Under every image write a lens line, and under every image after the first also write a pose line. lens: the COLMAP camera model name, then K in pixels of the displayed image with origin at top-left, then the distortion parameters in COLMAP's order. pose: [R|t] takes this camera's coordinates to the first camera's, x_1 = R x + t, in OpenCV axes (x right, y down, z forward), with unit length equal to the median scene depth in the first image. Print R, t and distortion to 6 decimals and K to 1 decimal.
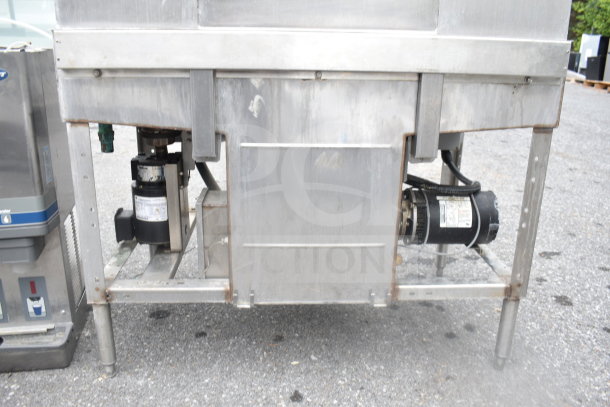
lens RADIAL K [[531.0, 0, 305.3], [0, 531.0, 202.7], [0, 0, 1]] dist [-0.086253, 0.009021]
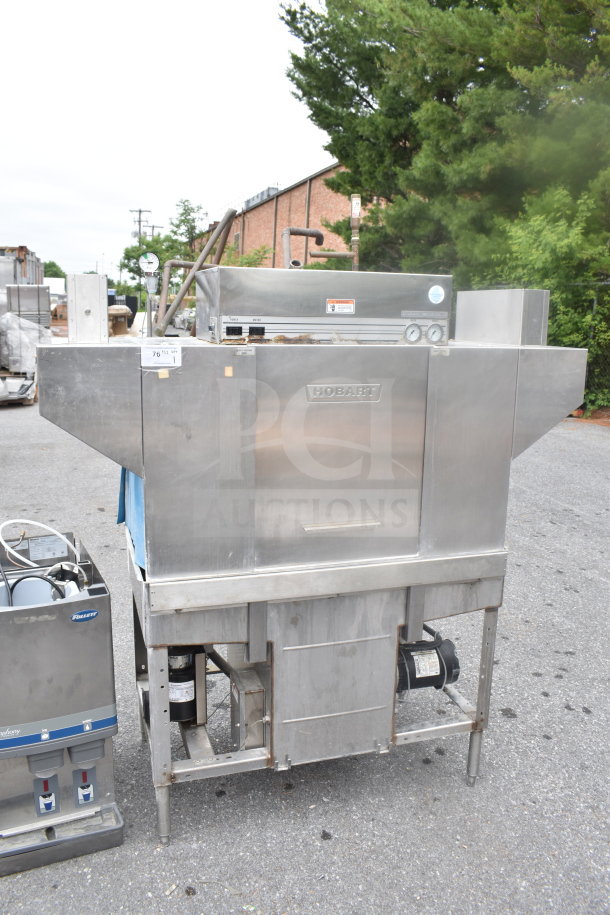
lens RADIAL K [[735.7, 0, 303.9], [0, 735.7, 458.8], [0, 0, 1]] dist [-0.091080, 0.014066]
pose [[0.968789, -0.049984, 0.242795, -0.404923], [0.075858, 0.992250, -0.098414, -0.326672], [-0.235994, 0.113761, 0.965073, -0.676395]]
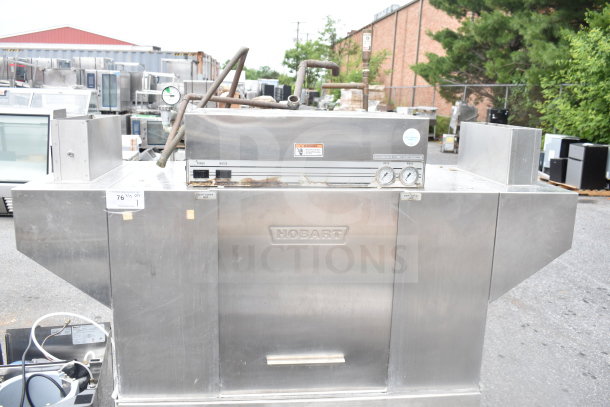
lens RADIAL K [[544.6, 0, 307.0], [0, 544.6, 202.9], [0, 0, 1]] dist [-0.079782, 0.004590]
pose [[0.998817, -0.004270, 0.048432, -0.028143], [0.009611, 0.993819, -0.110592, -0.535084], [-0.047661, 0.110927, 0.992685, -0.403518]]
